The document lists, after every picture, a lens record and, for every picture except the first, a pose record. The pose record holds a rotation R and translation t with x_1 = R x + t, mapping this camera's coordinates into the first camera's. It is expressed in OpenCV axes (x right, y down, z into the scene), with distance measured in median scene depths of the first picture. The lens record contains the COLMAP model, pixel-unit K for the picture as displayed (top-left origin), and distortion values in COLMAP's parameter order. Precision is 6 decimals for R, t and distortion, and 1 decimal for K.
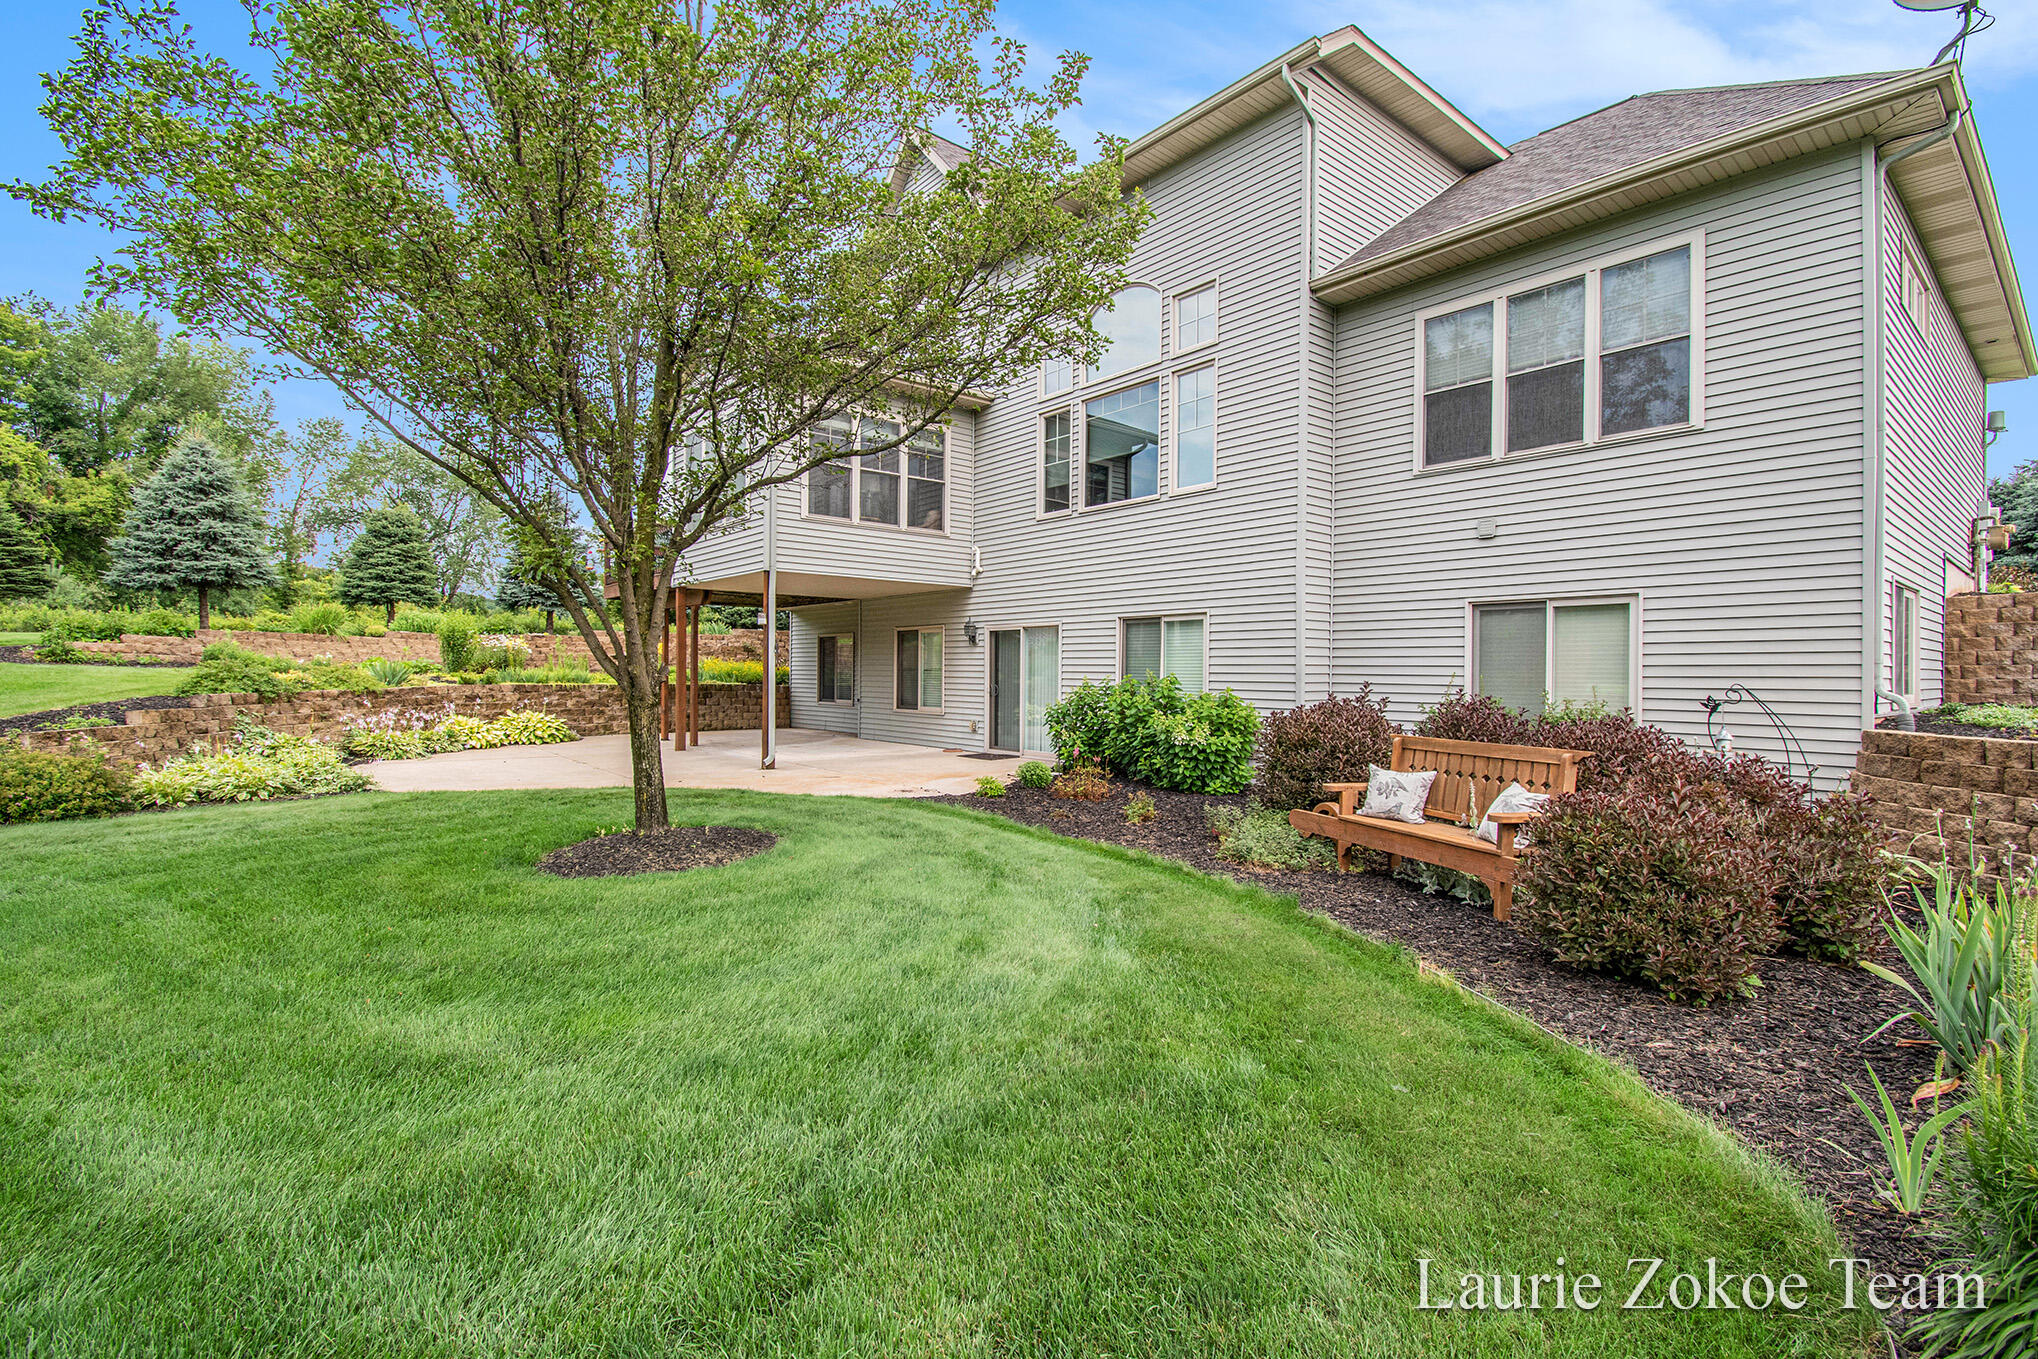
lens RADIAL K [[944.1, 0, 1019.0], [0, 944.1, 679.5], [0, 0, 1]] dist [0.027221, -0.029893]
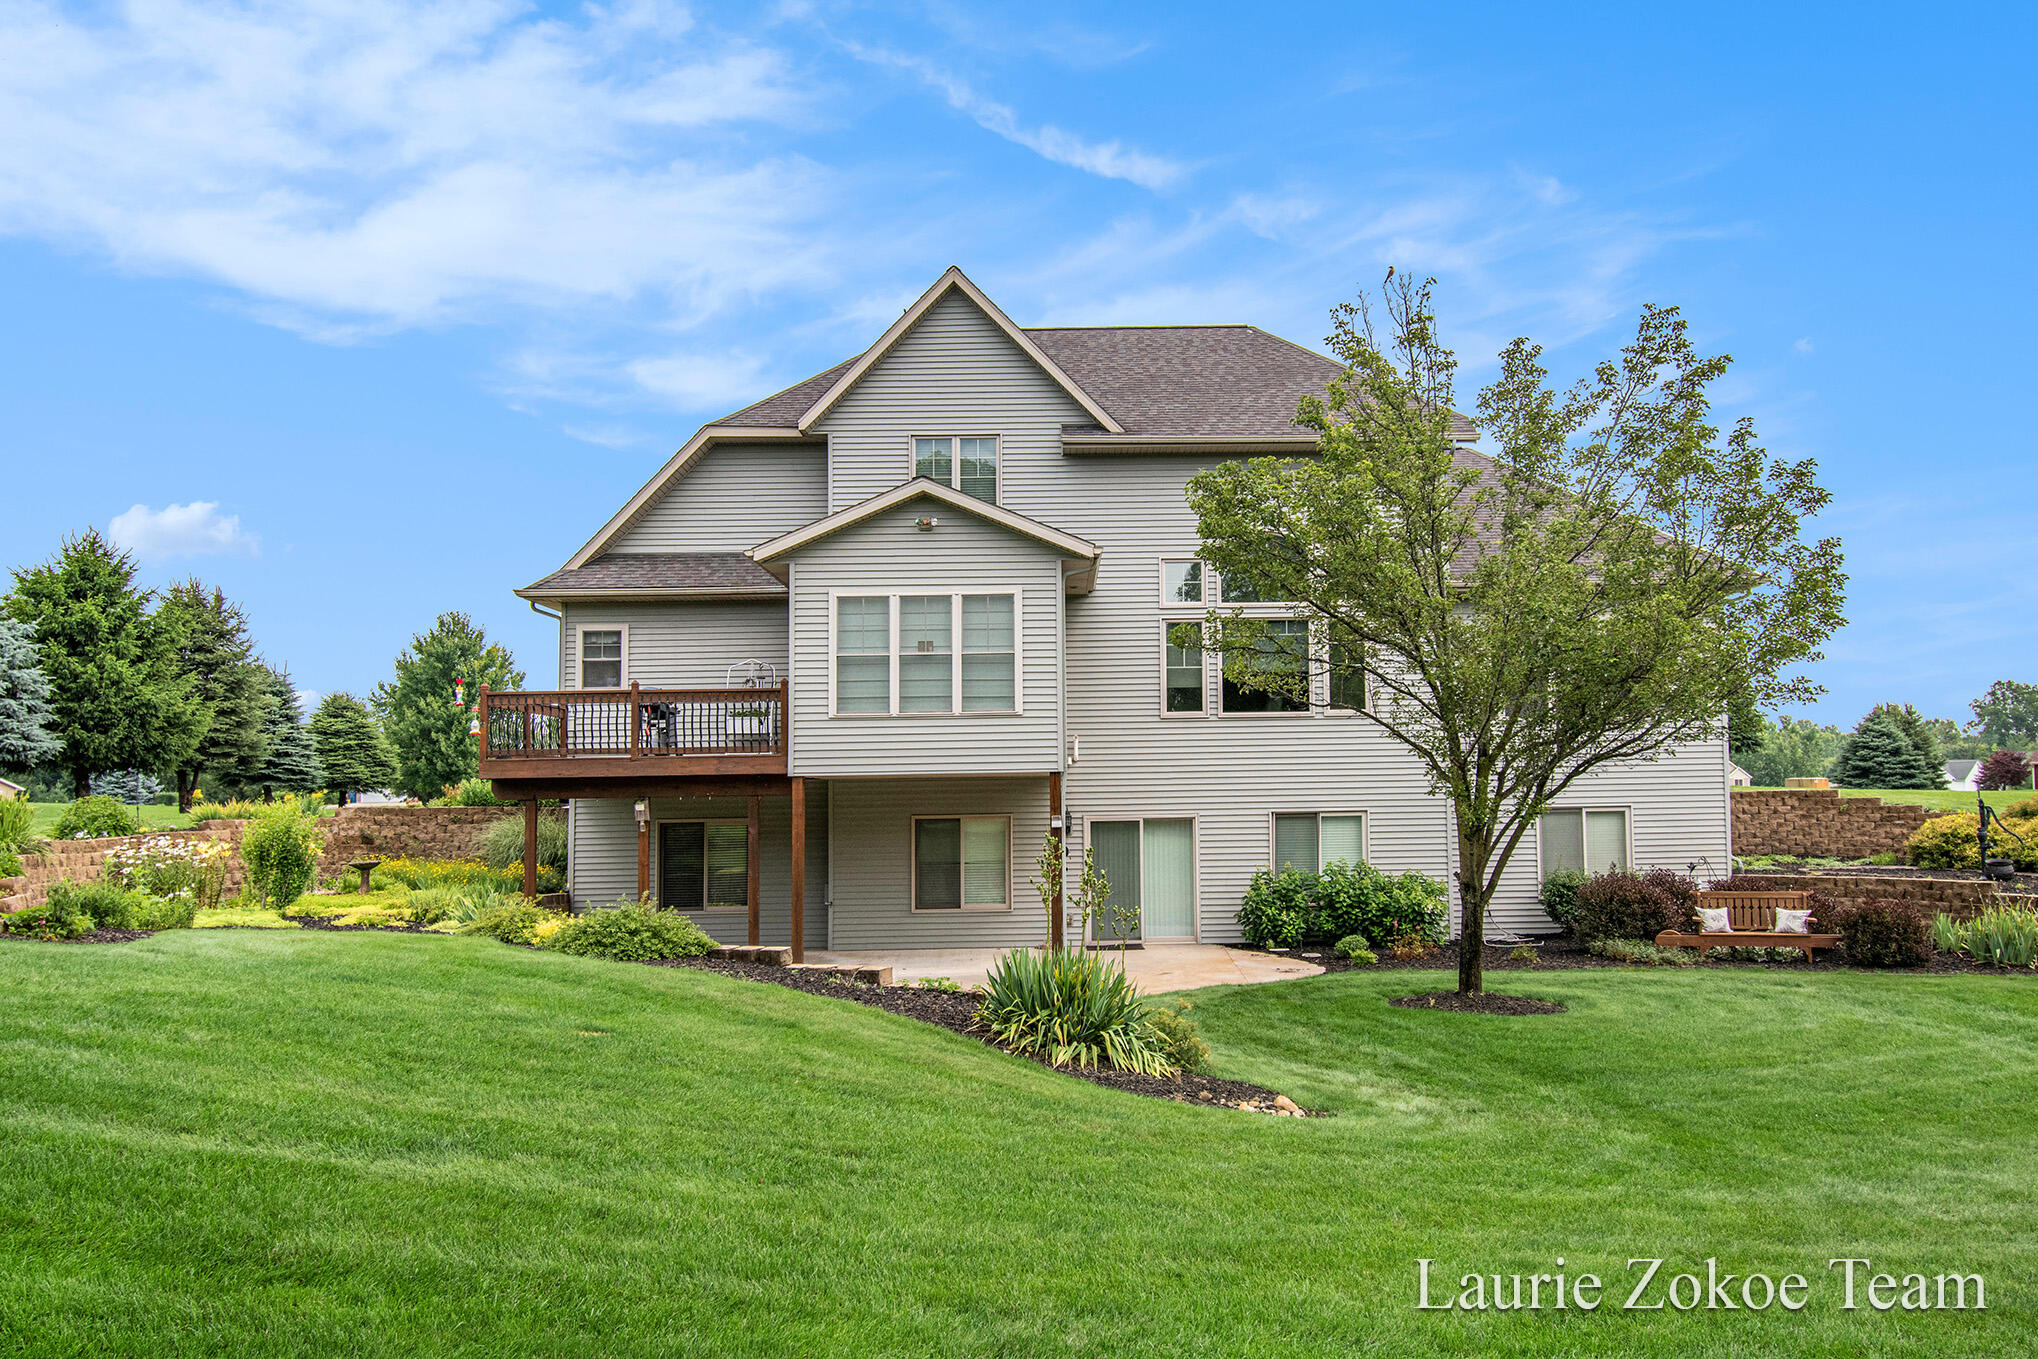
lens RADIAL K [[1539.1, 0, 1013.7], [0, 1539.1, 698.5], [0, 0, 1]] dist [-0.004918, -0.002567]
pose [[0.617635, 0.043498, 0.785261, -1.632276], [0.028312, 0.996592, -0.077473, -0.069523], [-0.785955, 0.070083, 0.614299, 0.085660]]
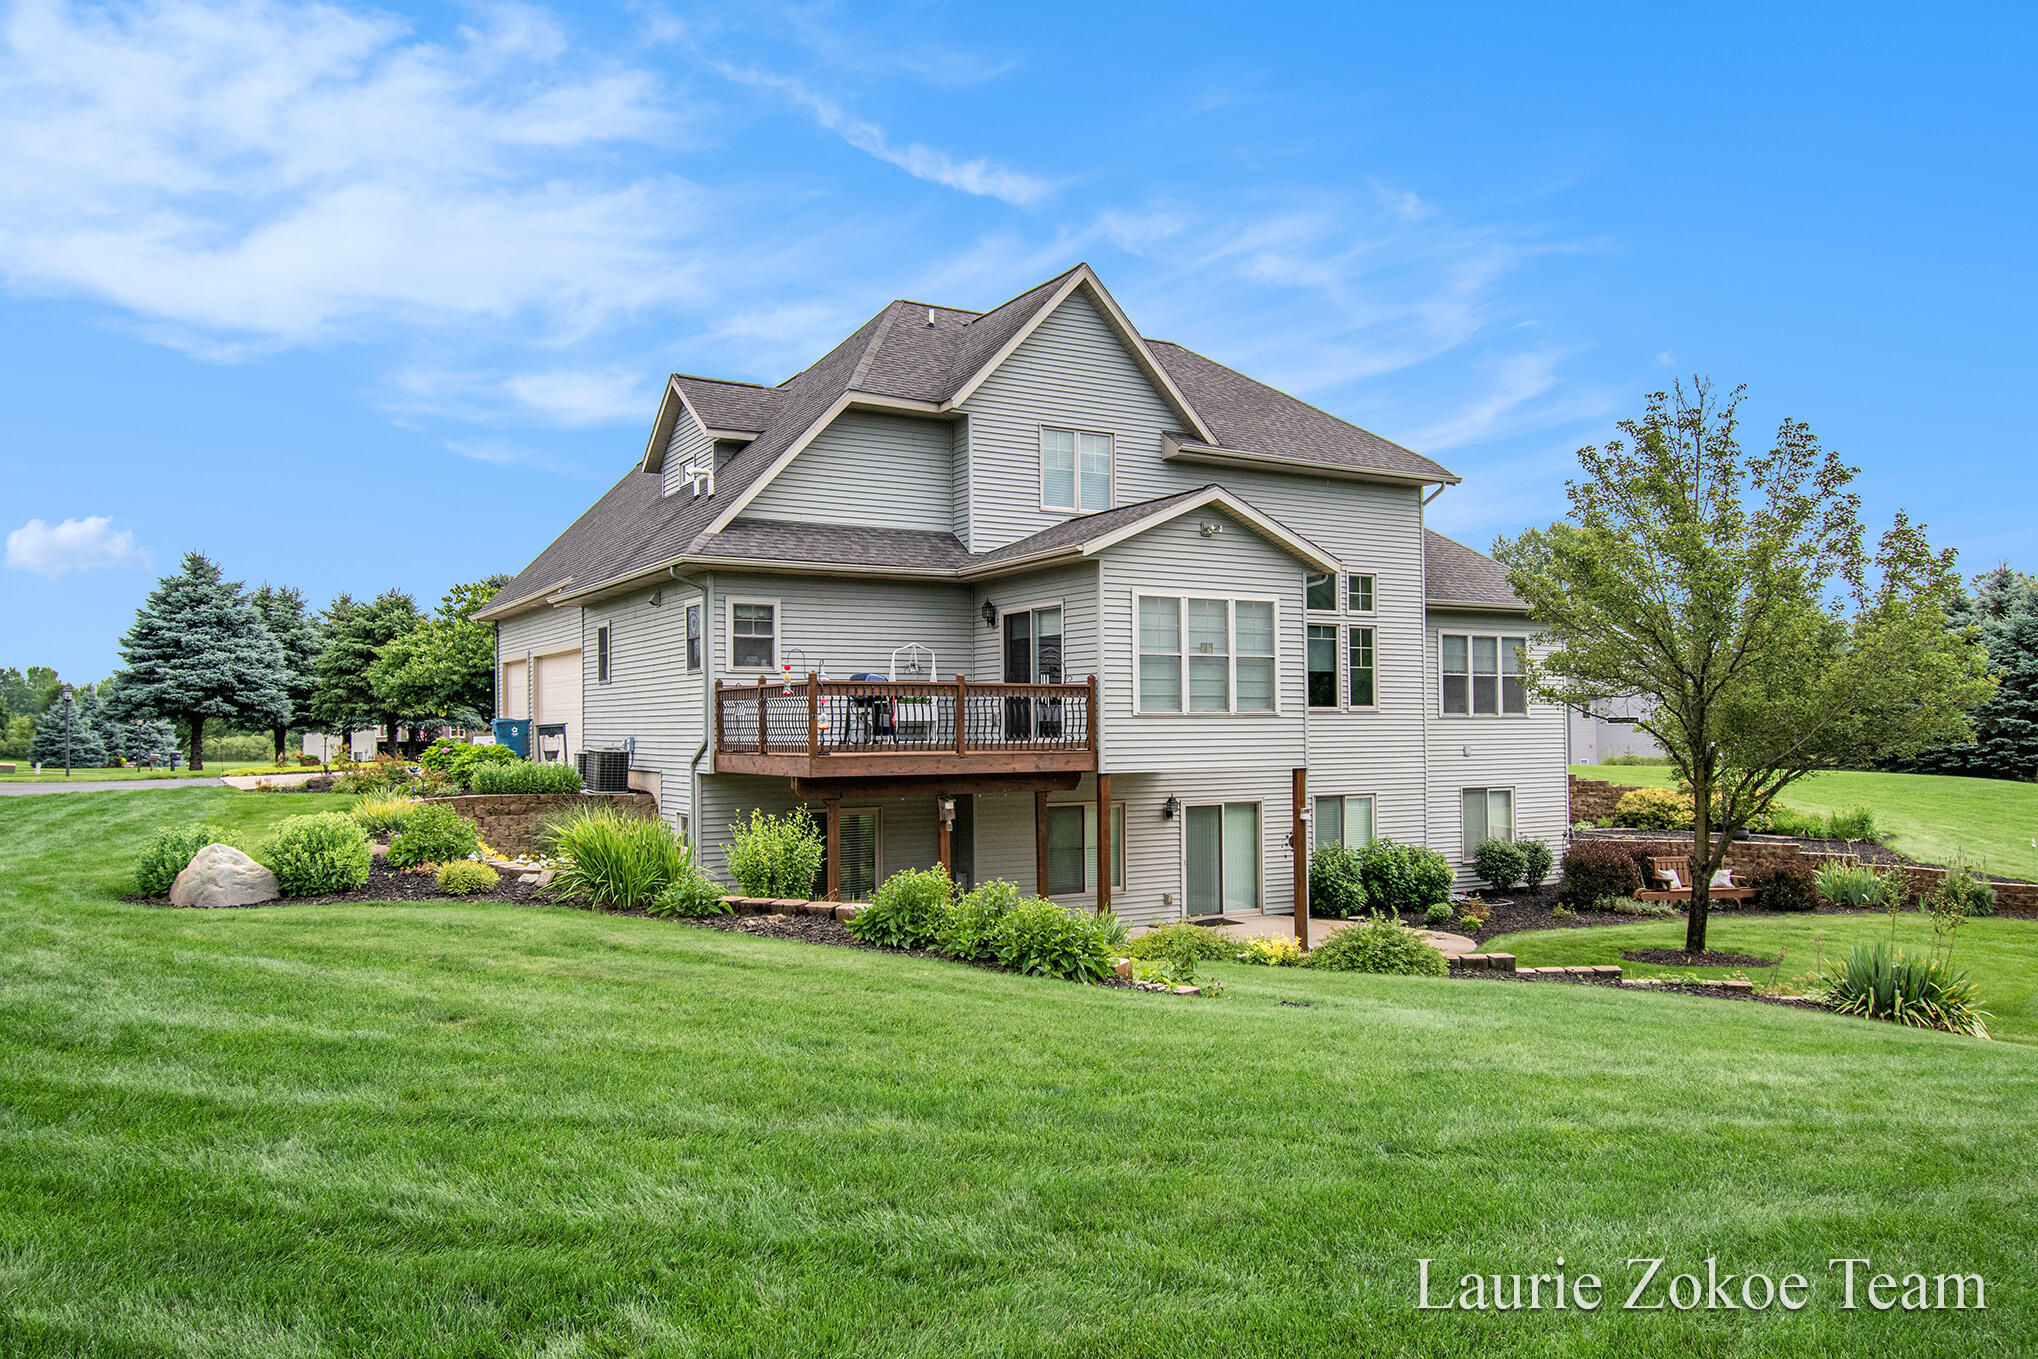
lens RADIAL K [[1474.3, 0, 1019.0], [0, 1474.3, 679.5], [0, 0, 1]] dist [-0.027985, 0.000589]
pose [[0.153474, 0.035703, 0.987507, -2.050143], [0.022720, 0.998955, -0.039648, -0.160231], [-0.987891, 0.028521, 0.152503, 1.127380]]
